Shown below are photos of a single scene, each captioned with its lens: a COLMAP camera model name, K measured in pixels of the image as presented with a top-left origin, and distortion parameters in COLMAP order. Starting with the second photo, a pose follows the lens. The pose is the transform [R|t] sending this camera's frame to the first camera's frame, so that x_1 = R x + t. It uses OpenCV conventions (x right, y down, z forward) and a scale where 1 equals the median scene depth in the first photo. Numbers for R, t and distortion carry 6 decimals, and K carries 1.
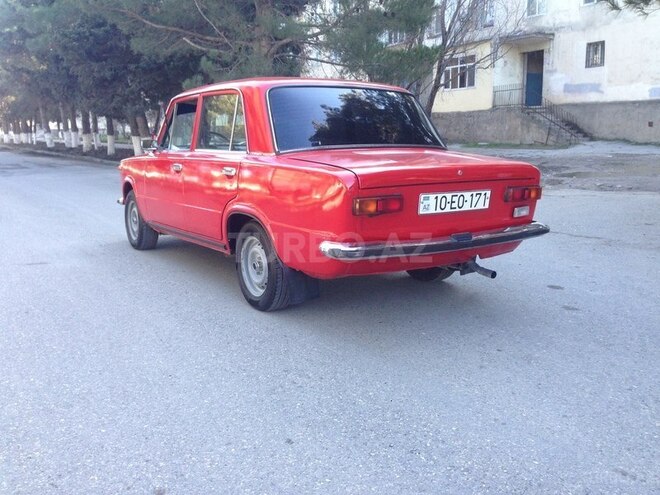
lens RADIAL K [[603.7, 0, 331.8], [0, 603.7, 246.6], [0, 0, 1]] dist [0.134837, -0.254253]
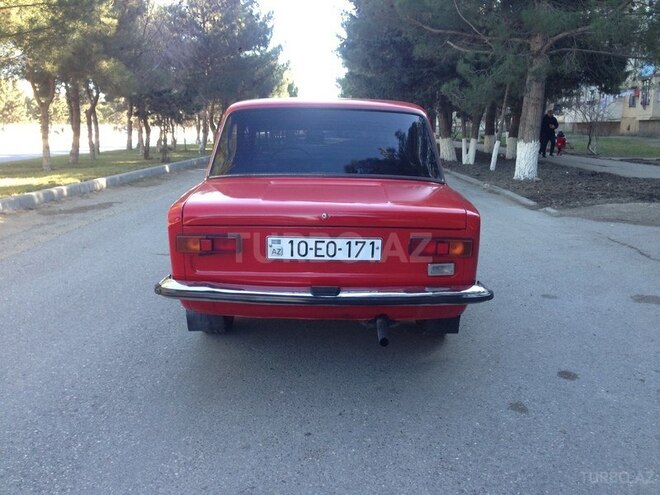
lens RADIAL K [[603.7, 0, 331.8], [0, 603.7, 246.6], [0, 0, 1]] dist [0.134837, -0.254253]
pose [[0.834504, 0.112658, -0.539363, 0.172544], [-0.109560, 0.993255, 0.037952, -0.028391], [0.540000, 0.027422, 0.841218, 0.075480]]
